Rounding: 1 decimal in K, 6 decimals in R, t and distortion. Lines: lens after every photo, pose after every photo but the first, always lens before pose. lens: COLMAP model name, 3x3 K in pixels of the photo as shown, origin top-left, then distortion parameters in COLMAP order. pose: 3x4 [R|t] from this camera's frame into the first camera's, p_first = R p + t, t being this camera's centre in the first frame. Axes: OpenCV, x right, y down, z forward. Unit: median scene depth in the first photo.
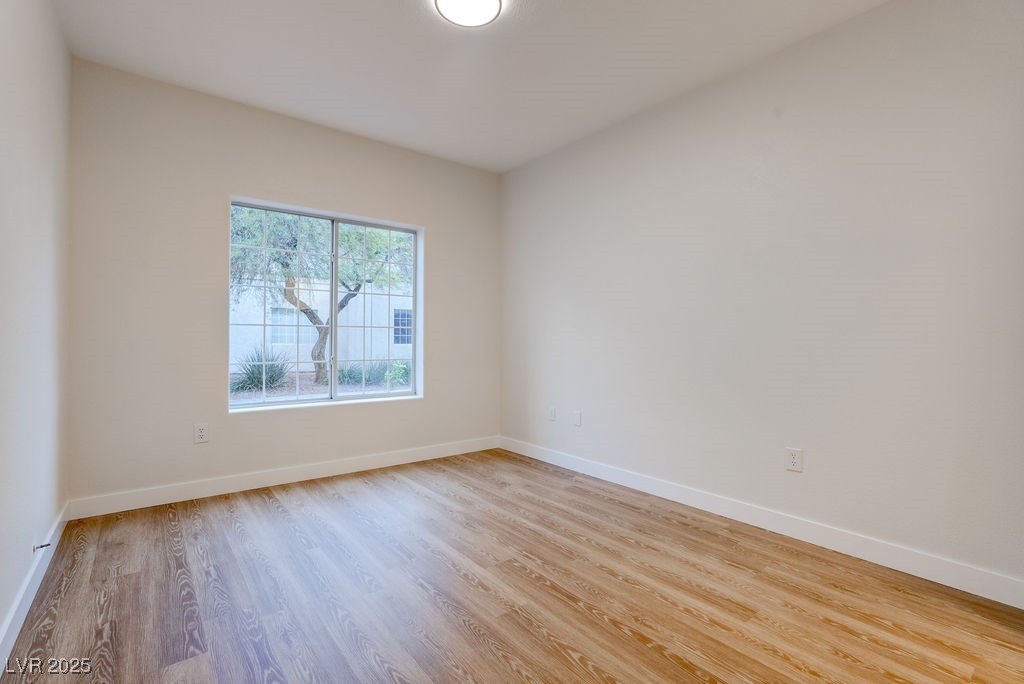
lens RADIAL K [[461.6, 0, 507.0], [0, 461.6, 336.6], [0, 0, 1]] dist [-0.021991, 0.007140]
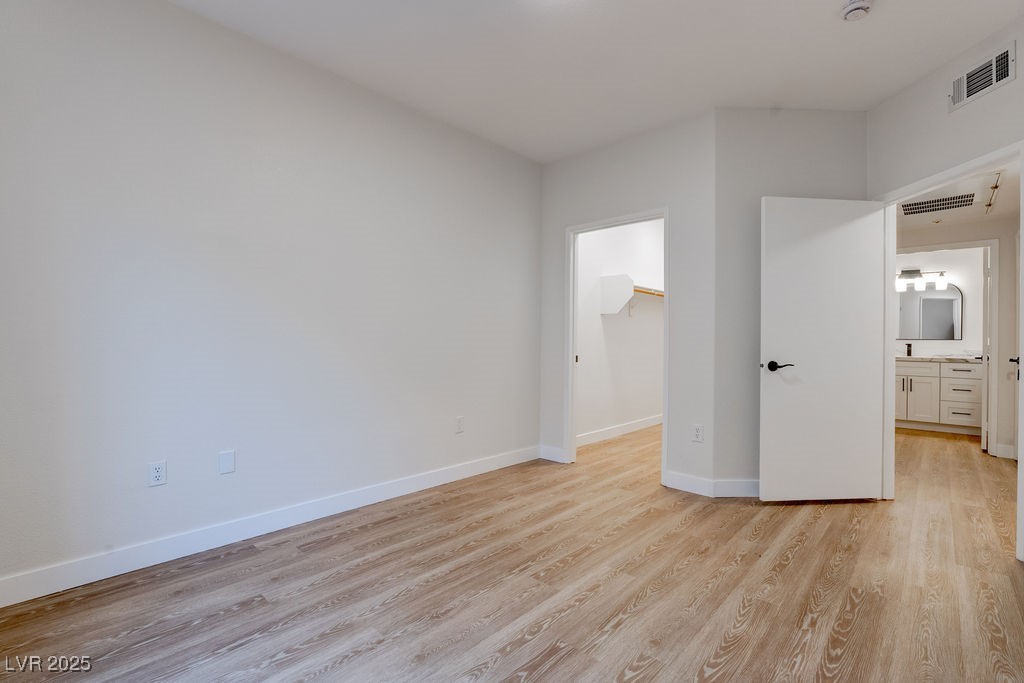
lens RADIAL K [[461.6, 0, 507.0], [0, 461.6, 336.1], [0, 0, 1]] dist [-0.021991, 0.007140]
pose [[-0.142543, 0.003714, 0.989782, -0.850950], [-0.011508, 0.999919, -0.005410, 0.000826], [-0.989722, -0.012162, -0.142489, 1.116667]]
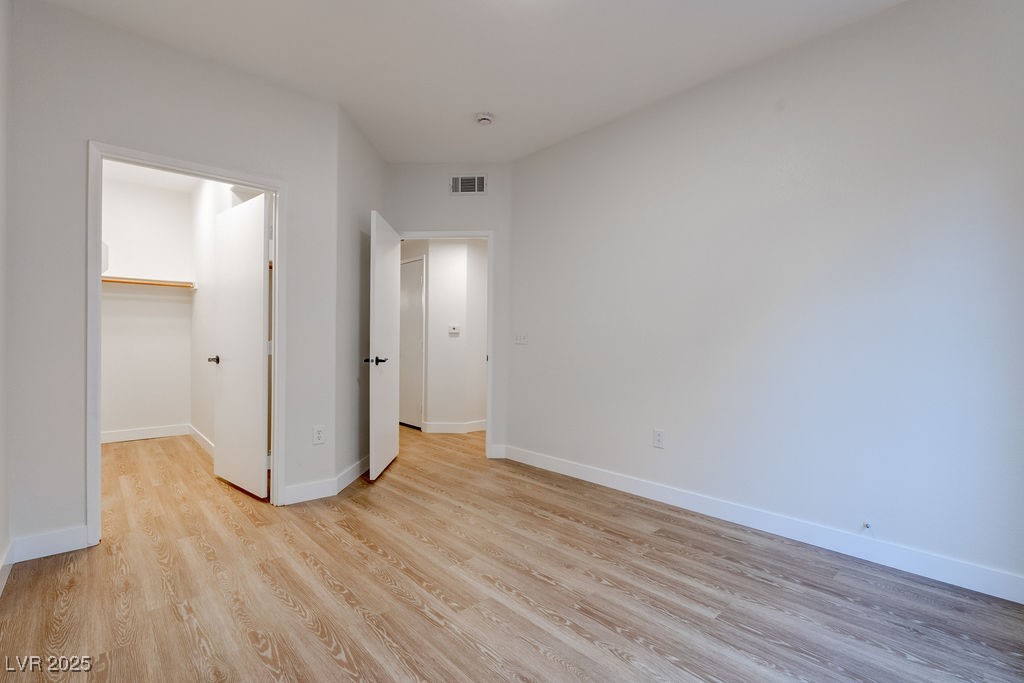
lens RADIAL K [[463.1, 0, 508.0], [0, 463.1, 339.6], [0, 0, 1]] dist [-0.013535, 0.001183]
pose [[-0.997206, -0.017640, -0.072587, -0.007522], [-0.016760, 0.999779, -0.012713, 0.011909], [0.072795, -0.011461, -0.997281, 1.713054]]
